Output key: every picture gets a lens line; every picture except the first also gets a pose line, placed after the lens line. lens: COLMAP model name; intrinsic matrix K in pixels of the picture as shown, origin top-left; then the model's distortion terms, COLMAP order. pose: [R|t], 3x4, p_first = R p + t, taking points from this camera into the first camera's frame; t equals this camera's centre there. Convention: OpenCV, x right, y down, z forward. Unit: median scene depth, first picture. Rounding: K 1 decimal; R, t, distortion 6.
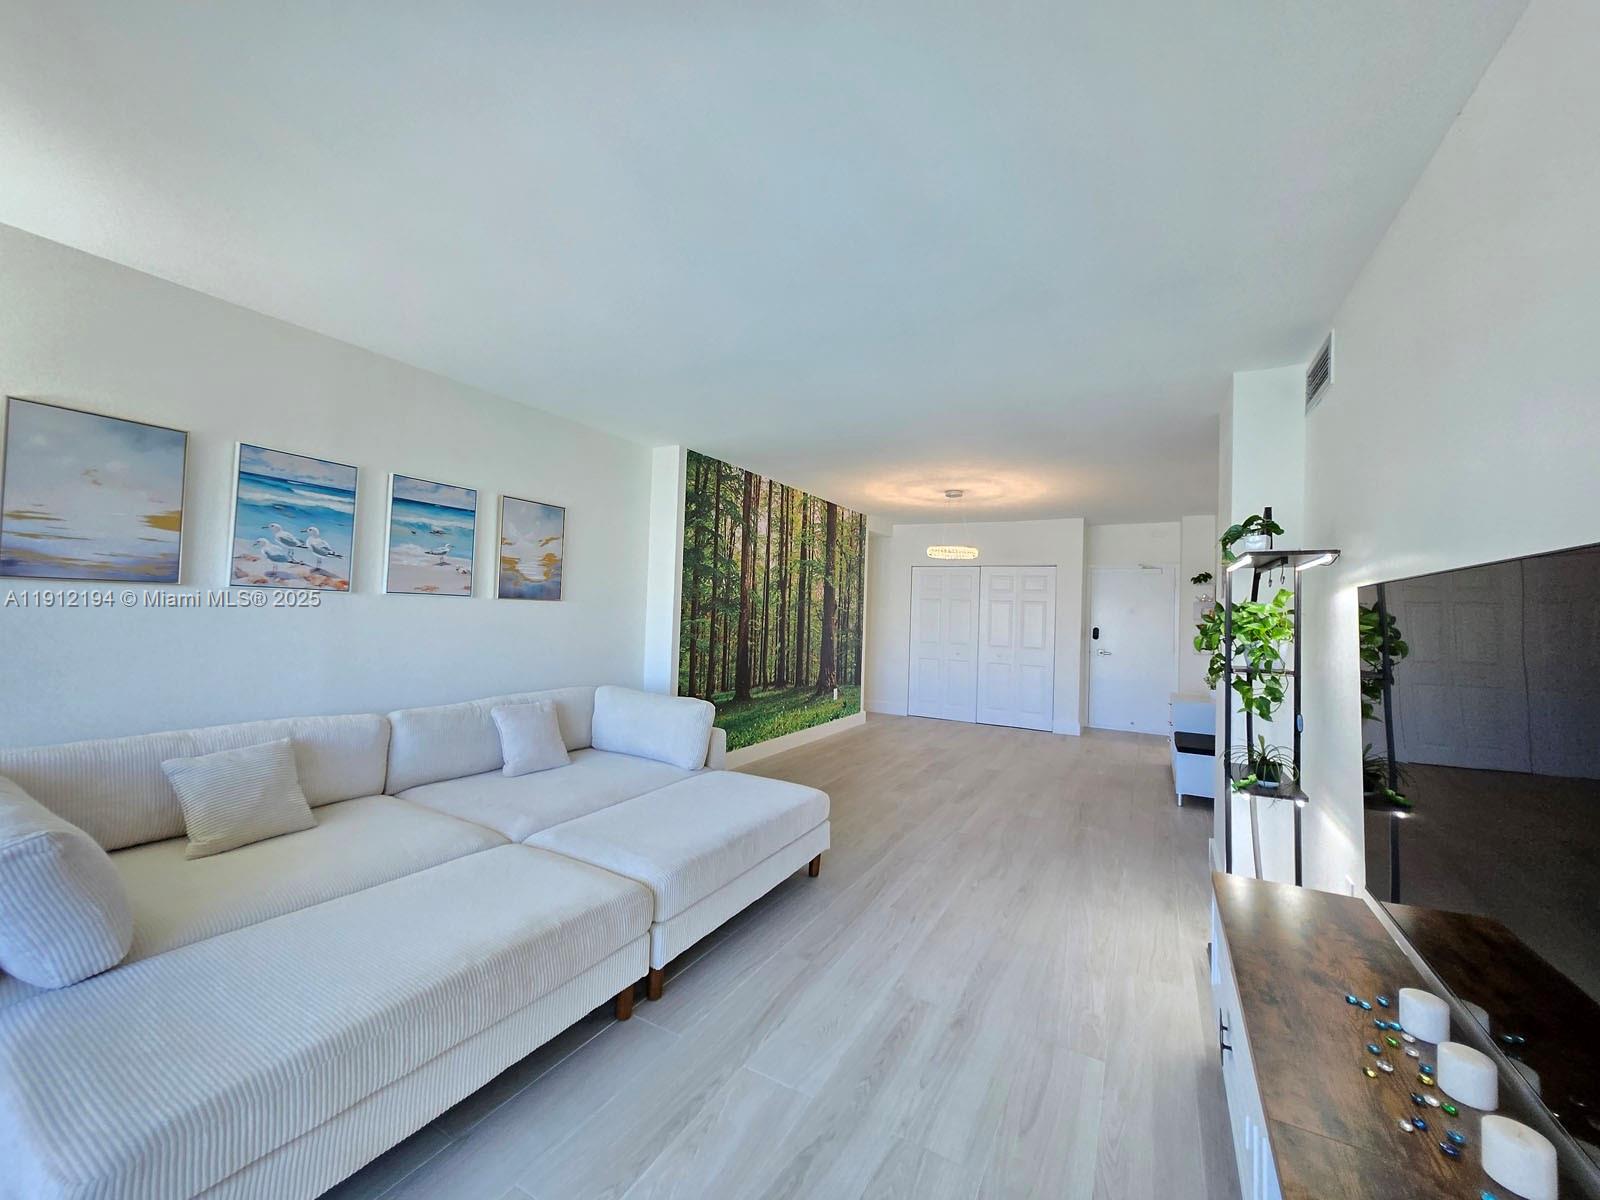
lens RADIAL K [[632.9, 0, 805.2], [0, 632.9, 602.5], [0, 0, 1]] dist [0.002920, 0.000544]
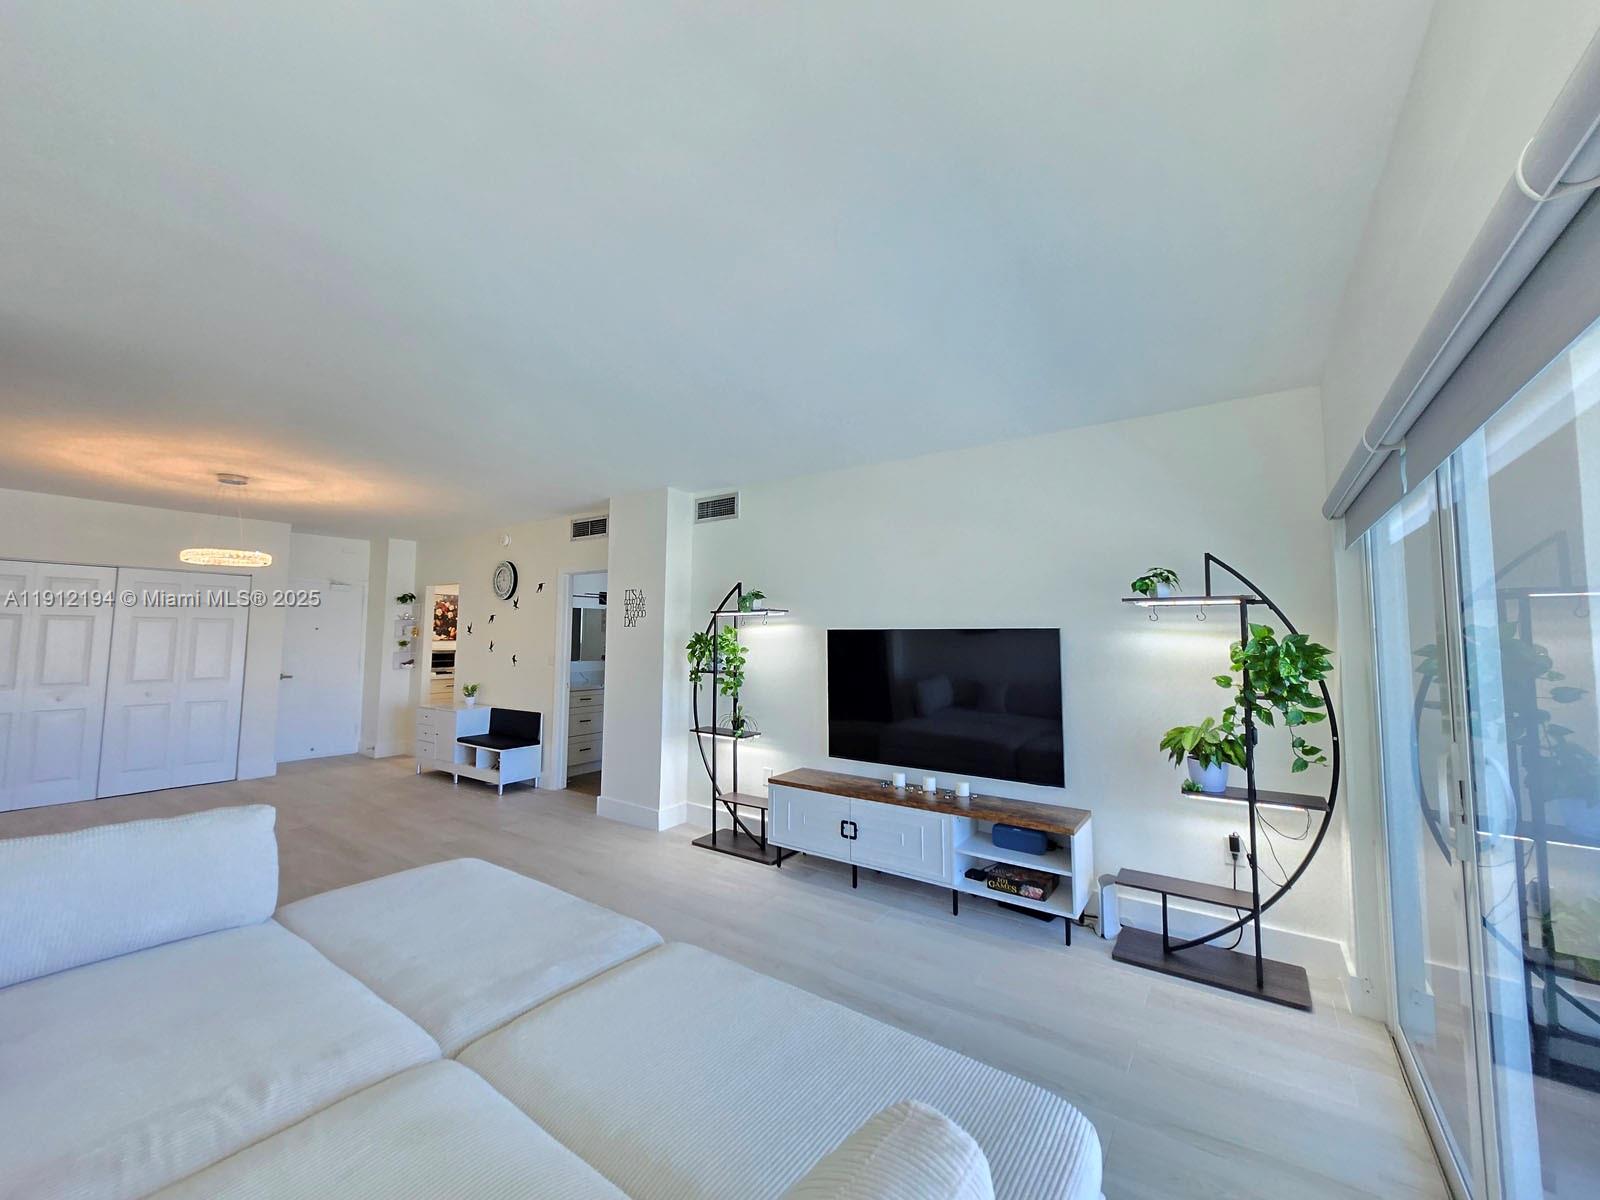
lens RADIAL K [[632.9, 0, 801.3], [0, 632.9, 587.4], [0, 0, 1]] dist [0.002920, 0.000544]
pose [[0.100686, 0.046818, 0.993816, -0.549990], [-0.011829, 0.998878, -0.045858, -0.022413], [-0.994848, -0.007138, 0.101127, 0.319564]]
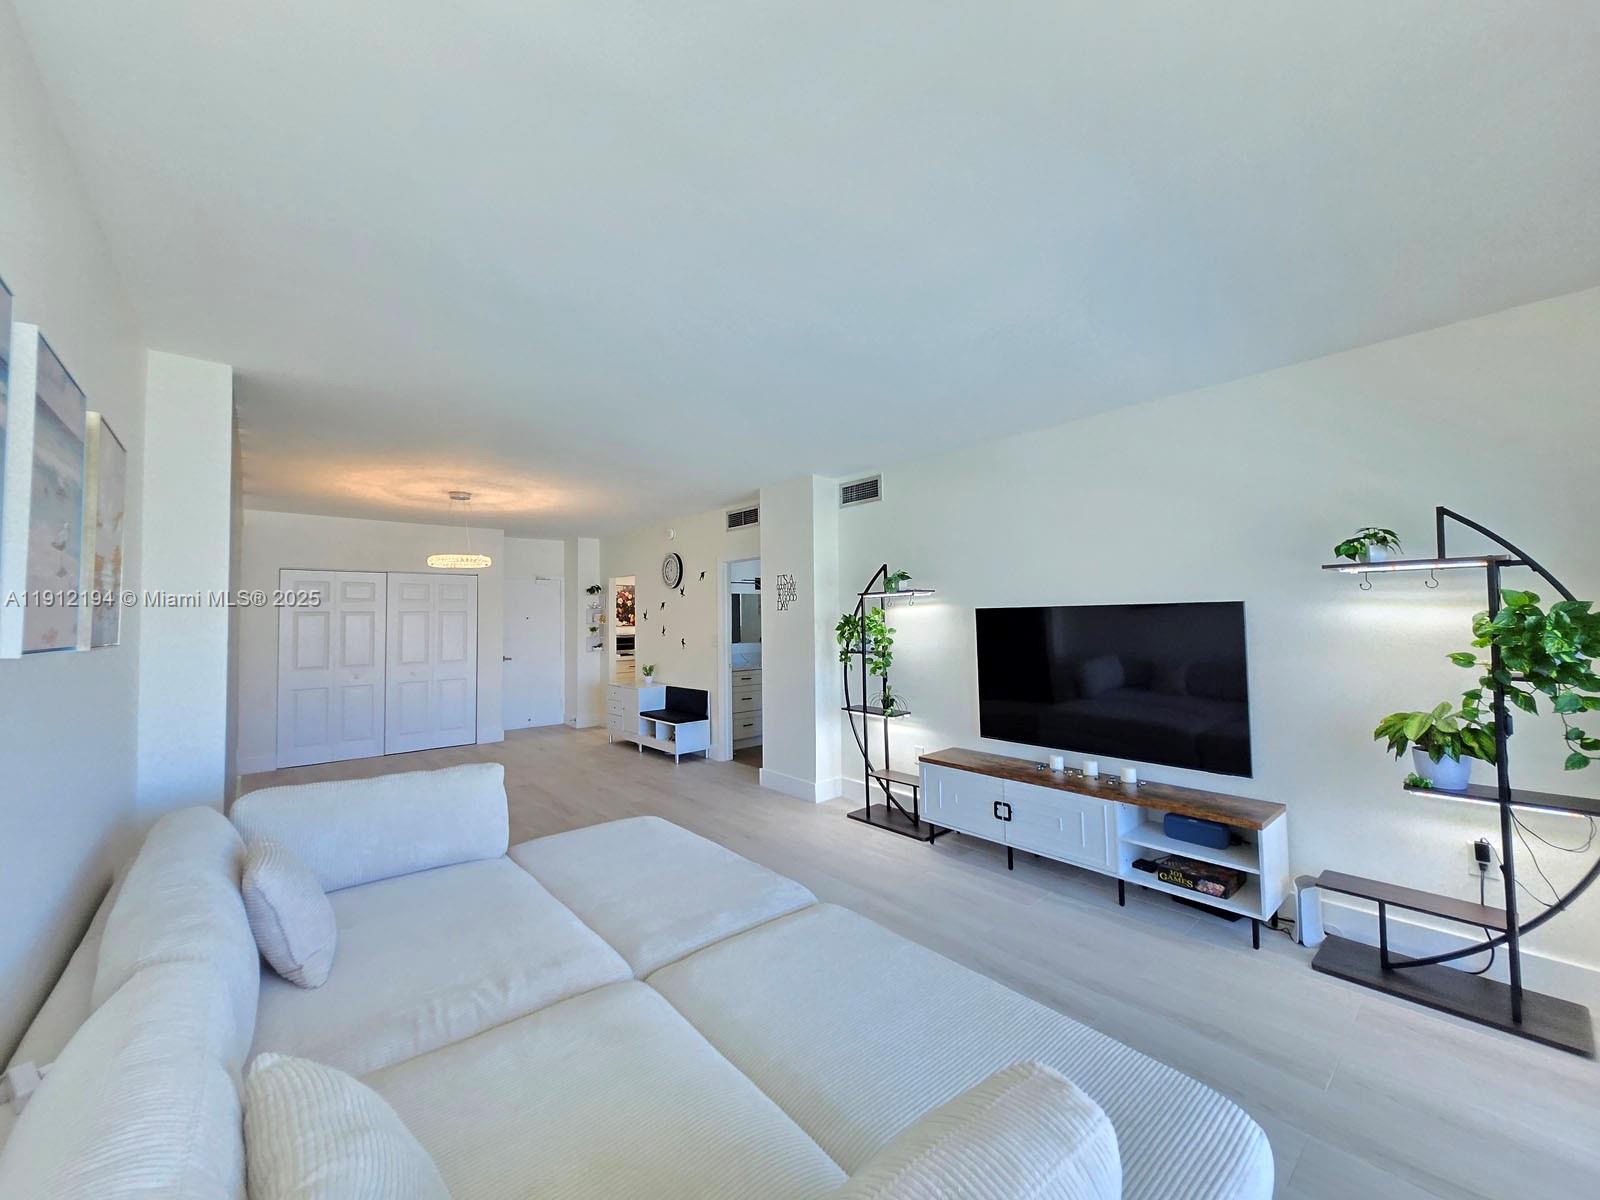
lens RADIAL K [[632.9, 0, 799.3], [0, 632.9, 591.6], [0, 0, 1]] dist [0.002920, 0.000544]
pose [[0.341098, 0.003084, 0.940023, -0.562560], [0.016945, 0.999812, -0.009429, -0.023827], [-0.939875, 0.019145, 0.340981, 0.303058]]
